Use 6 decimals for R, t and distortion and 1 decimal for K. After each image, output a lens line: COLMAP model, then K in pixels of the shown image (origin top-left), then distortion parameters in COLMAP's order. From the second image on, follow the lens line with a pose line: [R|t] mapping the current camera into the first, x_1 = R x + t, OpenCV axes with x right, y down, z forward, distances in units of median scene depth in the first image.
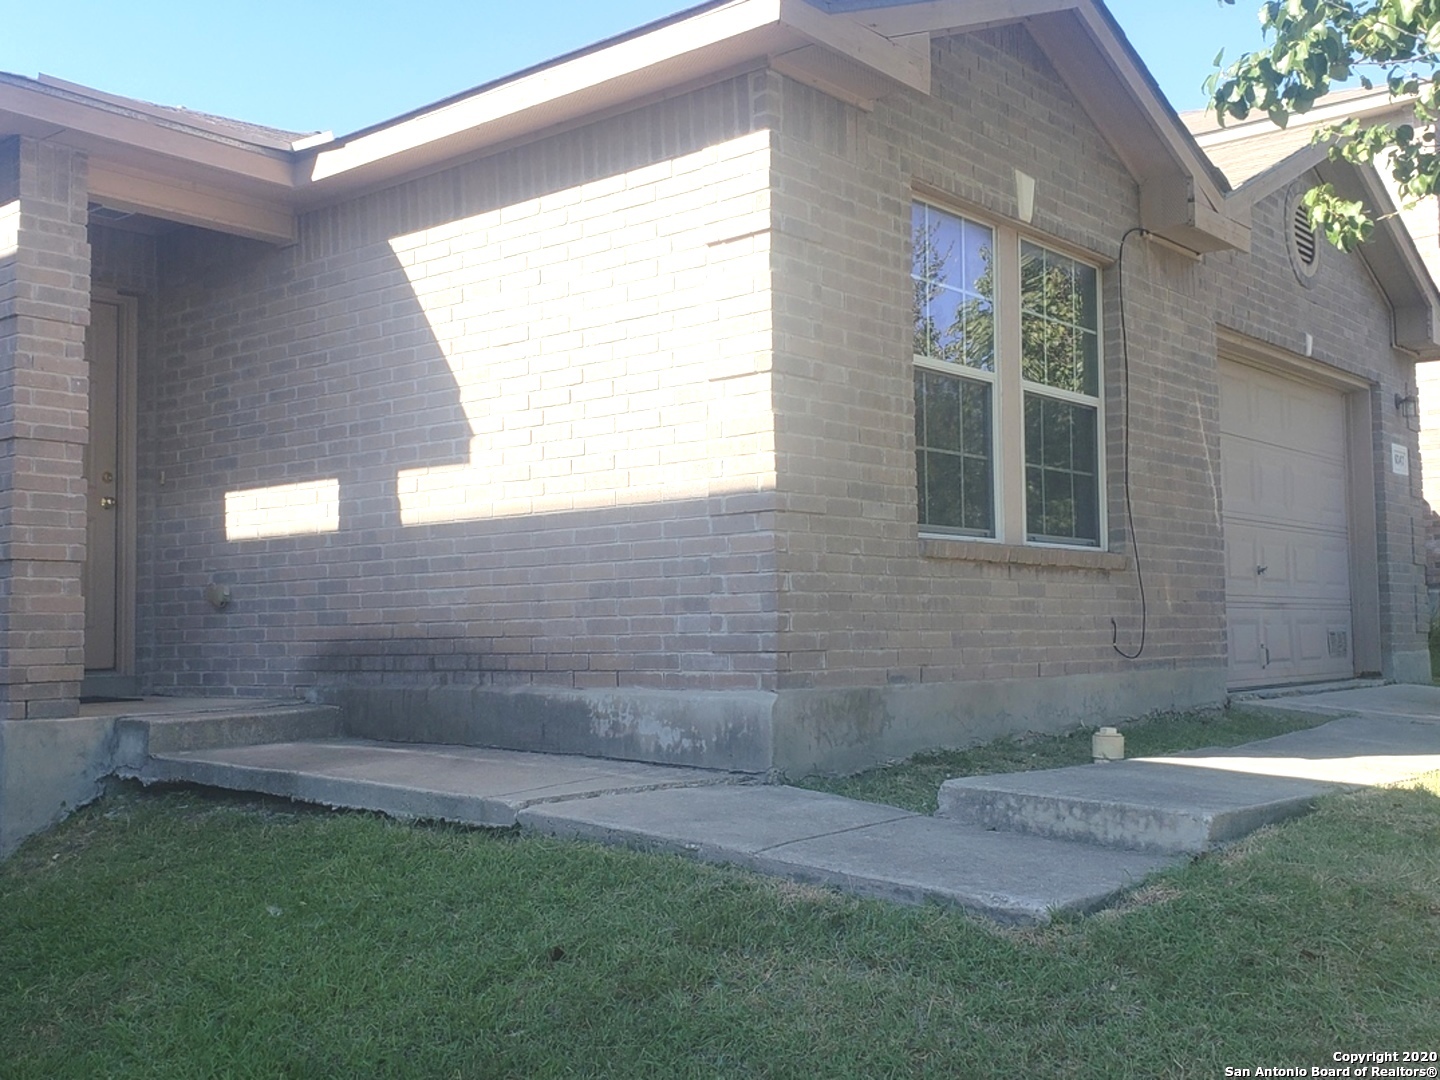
lens RADIAL K [[1488.3, 0, 720.0], [0, 1488.3, 540.0], [0, 0, 1]] dist [0.189510, -0.427020]
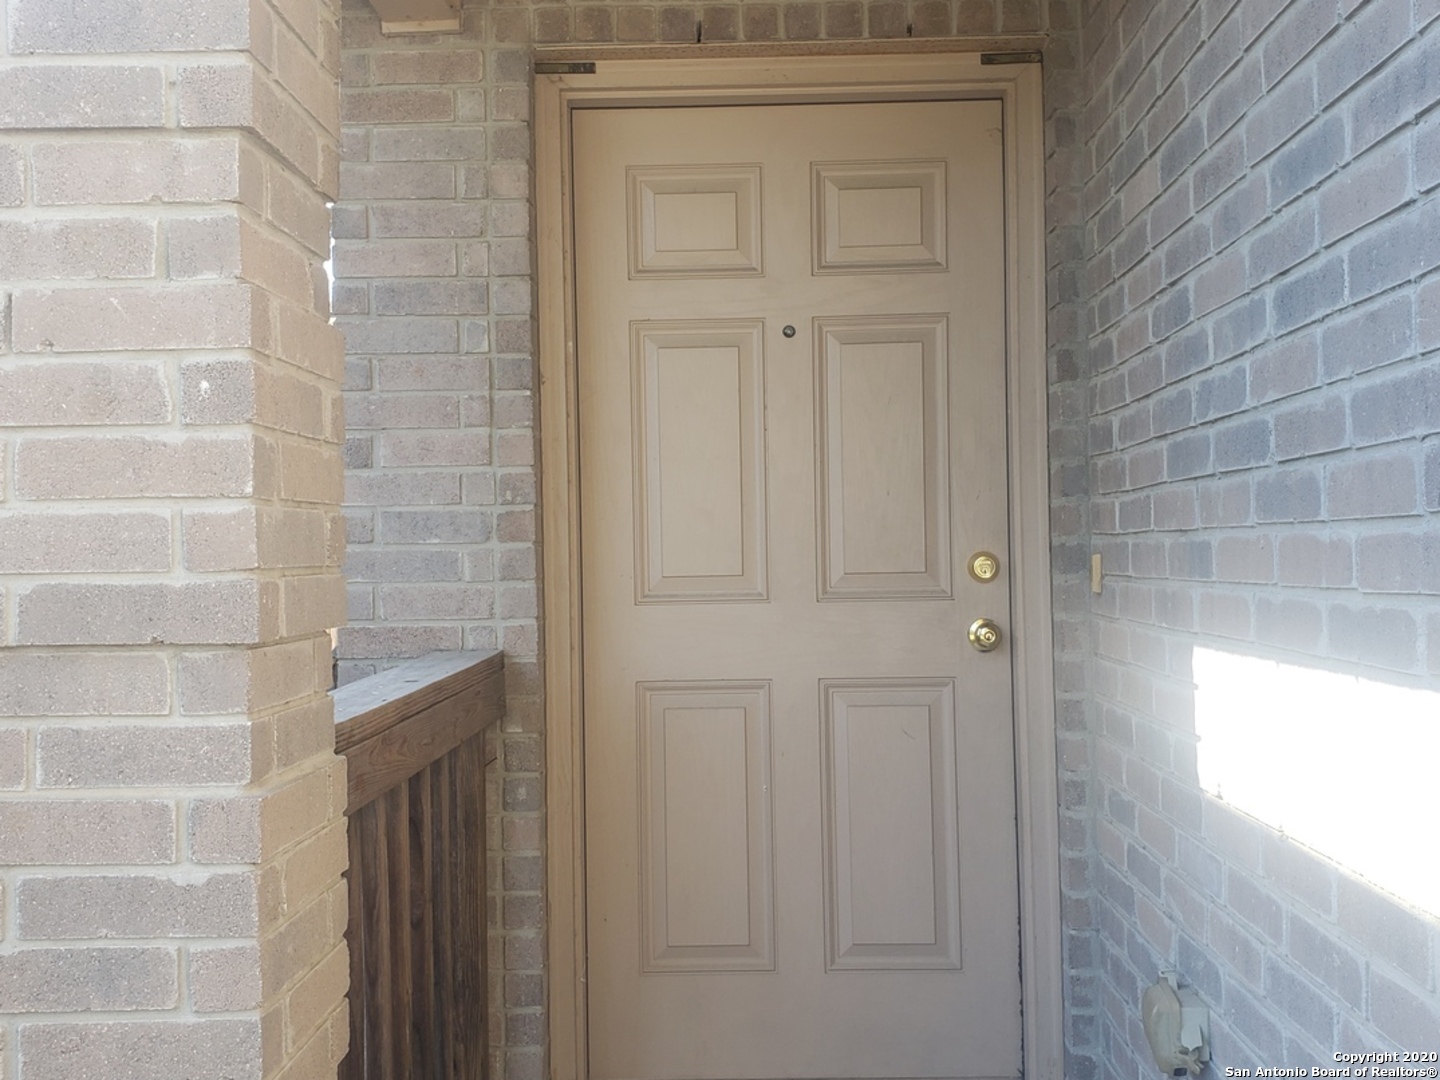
lens RADIAL K [[1488.3, 0, 720.0], [0, 1488.3, 540.0], [0, 0, 1]] dist [0.189510, -0.427020]
pose [[0.618220, -0.000831, -0.786005, -0.110424], [0.053120, 0.997757, 0.040727, -0.048727], [0.784208, -0.066931, 0.616877, 0.525875]]
